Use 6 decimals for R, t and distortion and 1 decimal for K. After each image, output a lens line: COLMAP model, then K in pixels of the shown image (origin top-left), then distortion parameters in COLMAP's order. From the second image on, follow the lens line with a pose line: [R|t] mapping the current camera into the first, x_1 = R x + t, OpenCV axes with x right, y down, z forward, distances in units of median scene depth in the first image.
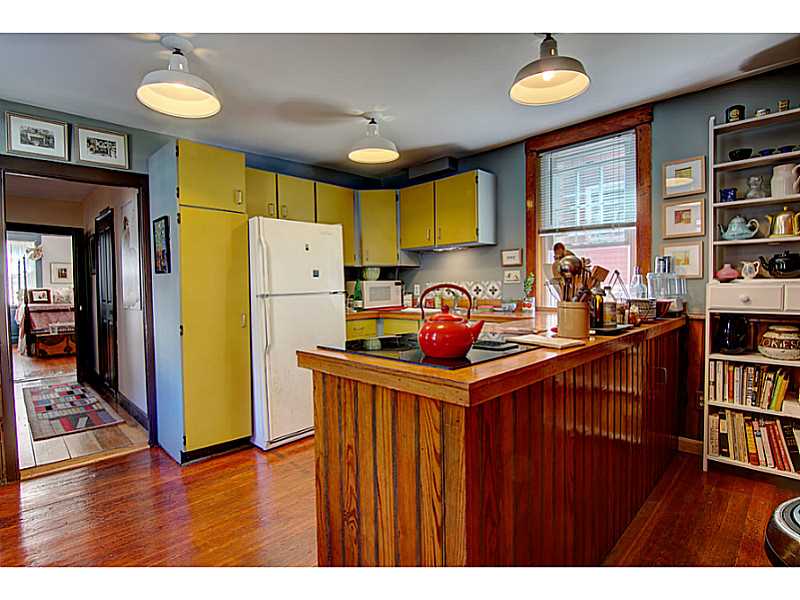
lens RADIAL K [[402.1, 0, 401.0], [0, 402.1, 299.8], [0, 0, 1]] dist [-0.016579, -0.003618]
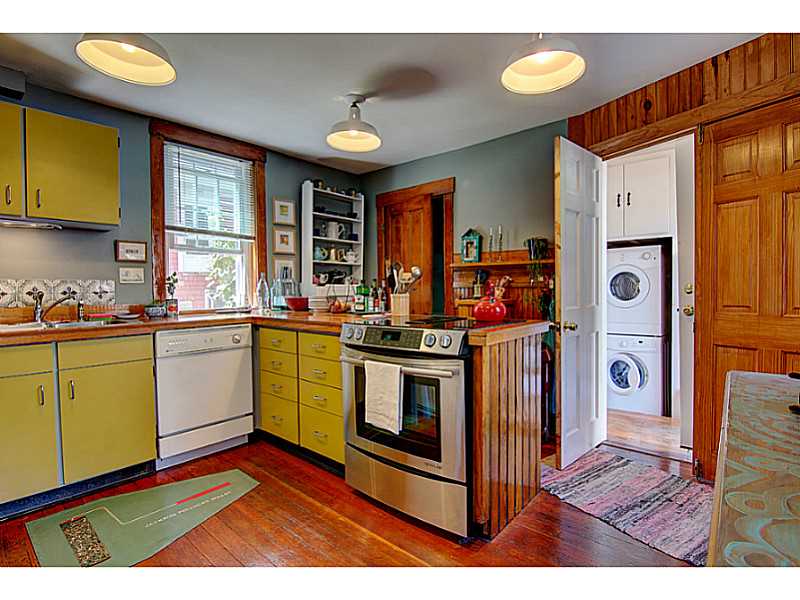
lens RADIAL K [[402.1, 0, 399.8], [0, 402.1, 296.8], [0, 0, 1]] dist [-0.016579, -0.003618]
pose [[-0.074566, -0.003584, 0.997210, -0.658652], [0.041257, 0.999126, 0.006676, 0.002430], [-0.996362, 0.041640, -0.074353, 0.619783]]
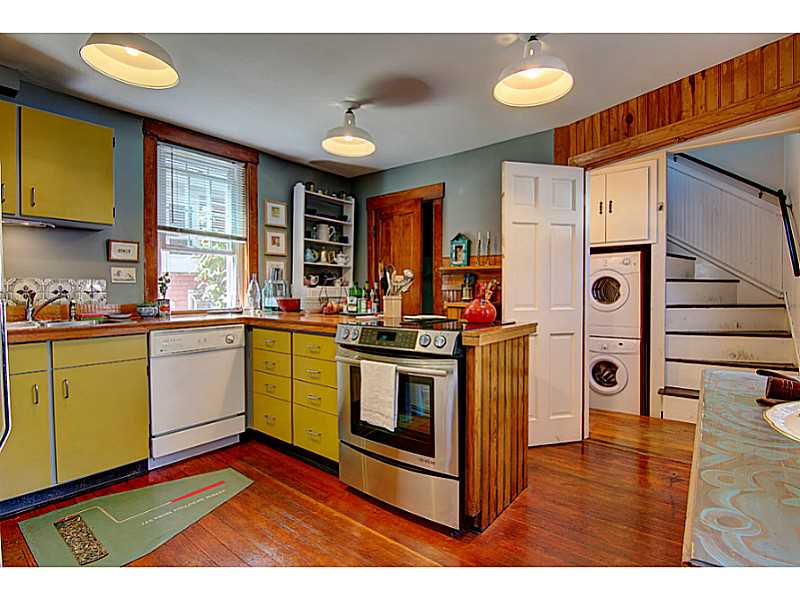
lens RADIAL K [[402.1, 0, 399.6], [0, 402.1, 296.4], [0, 0, 1]] dist [-0.016579, -0.003618]
pose [[-0.114354, 0.002086, 0.993438, -0.680329], [0.032714, 0.999463, 0.001667, 0.002255], [-0.992901, 0.032690, -0.114361, 0.641108]]
